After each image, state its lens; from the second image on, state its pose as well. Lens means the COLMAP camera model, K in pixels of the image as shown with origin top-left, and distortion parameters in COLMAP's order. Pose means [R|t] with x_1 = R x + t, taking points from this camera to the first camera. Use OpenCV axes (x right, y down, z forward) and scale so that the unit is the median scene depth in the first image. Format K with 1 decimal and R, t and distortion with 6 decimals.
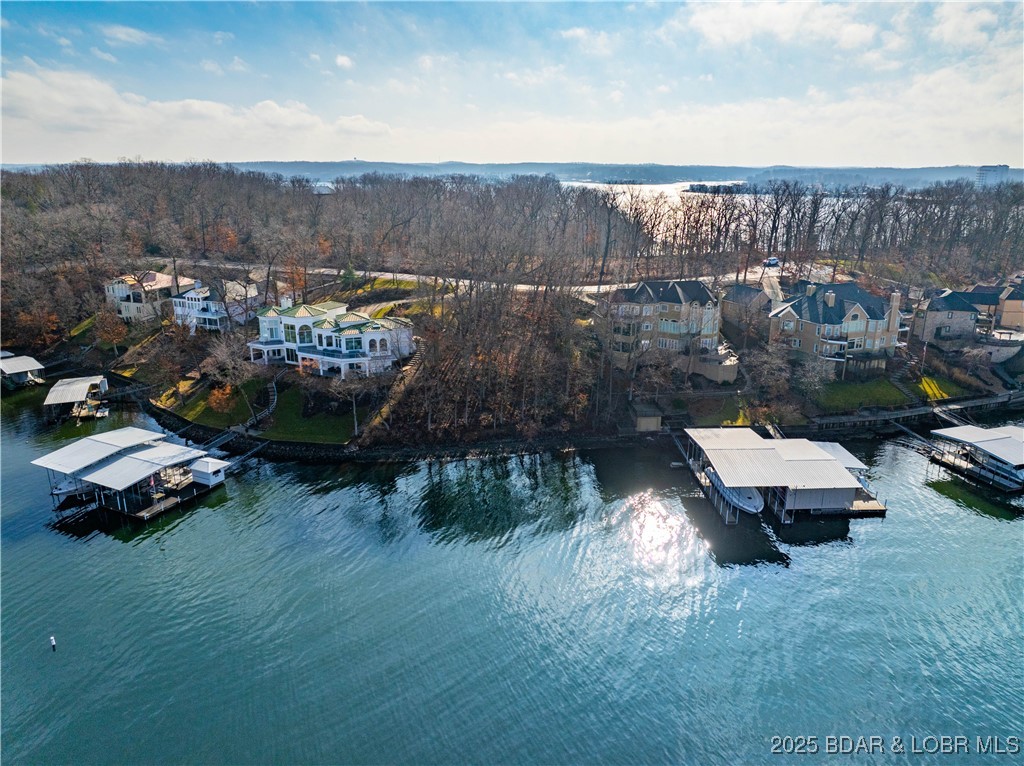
lens RADIAL K [[716.9, 0, 512.0], [0, 716.9, 383.0], [0, 0, 1]] dist [-0.045519, -0.000576]
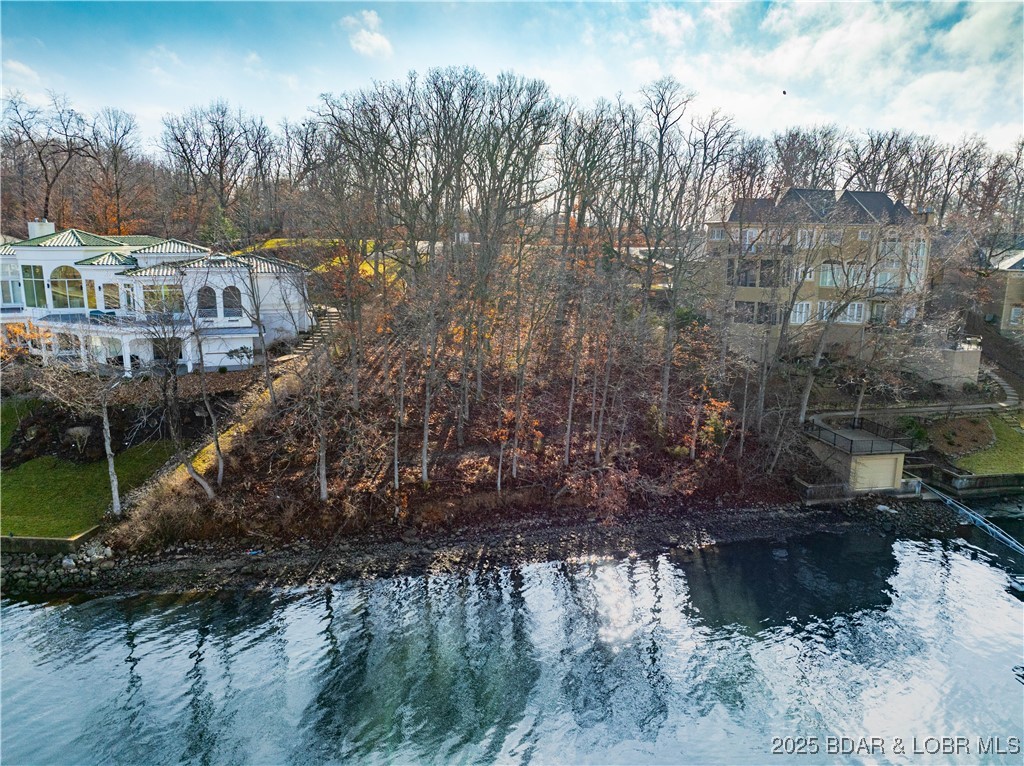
lens RADIAL K [[724.9, 0, 512.0], [0, 724.9, 383.0], [0, 0, 1]] dist [-0.039388, -0.001414]
pose [[0.998339, -0.007069, 0.057179, -0.036050], [0.012481, 0.995413, -0.094849, 0.039556], [-0.056246, 0.095405, 0.993848, 0.562850]]
